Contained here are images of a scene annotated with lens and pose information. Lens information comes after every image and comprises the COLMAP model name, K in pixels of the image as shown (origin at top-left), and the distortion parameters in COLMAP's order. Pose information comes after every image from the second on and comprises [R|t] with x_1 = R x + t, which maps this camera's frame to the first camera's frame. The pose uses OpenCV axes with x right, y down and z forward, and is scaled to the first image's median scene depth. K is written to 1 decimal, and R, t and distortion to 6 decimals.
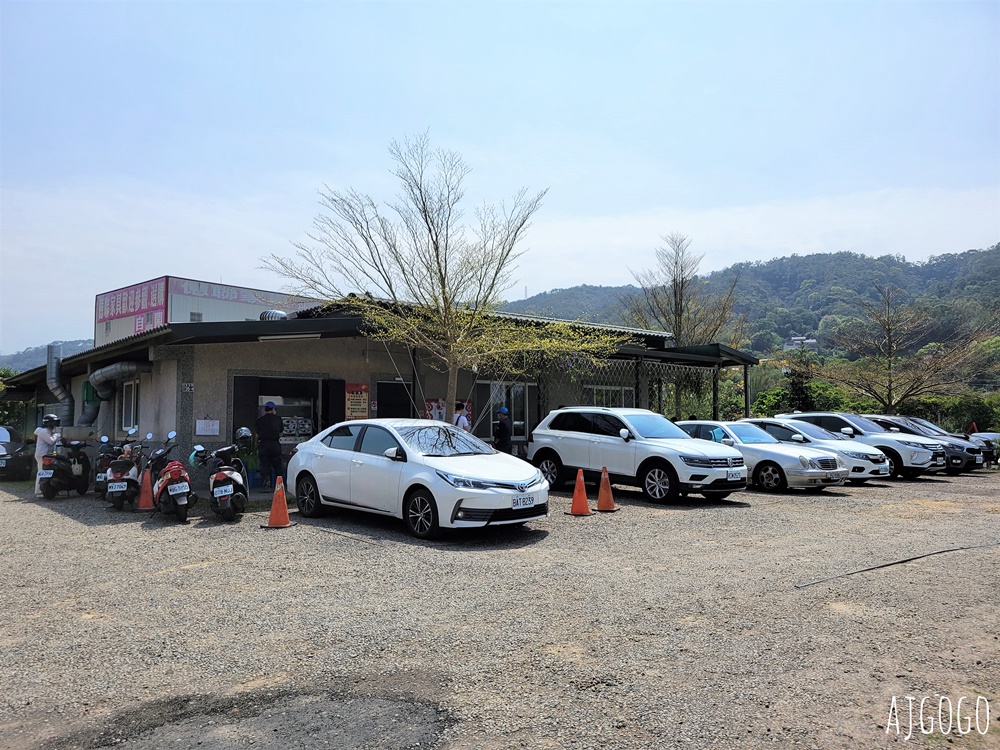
lens RADIAL K [[760.5, 0, 503.9], [0, 760.5, 372.1], [0, 0, 1]] dist [0.037579, -0.024052]
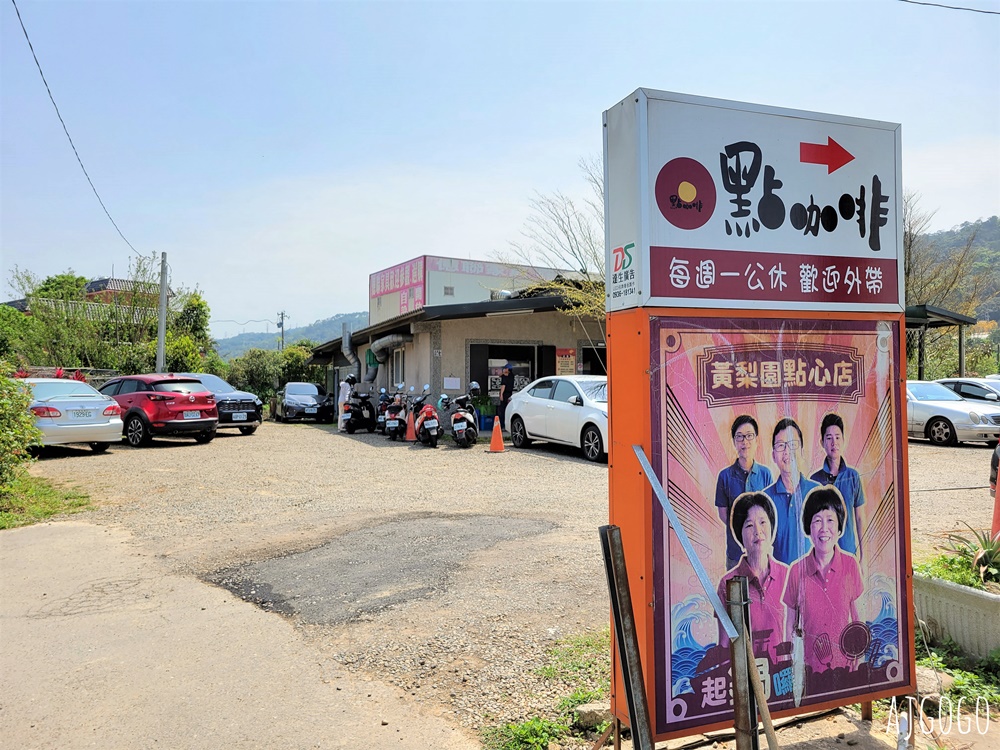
lens RADIAL K [[760.5, 0, 495.9], [0, 760.5, 376.0], [0, 0, 1]] dist [0.037579, -0.024052]
pose [[0.947549, -0.000070, -0.319611, 0.106224], [0.016610, 0.998660, 0.049023, -0.003433], [0.319180, -0.051760, 0.946280, -0.222326]]
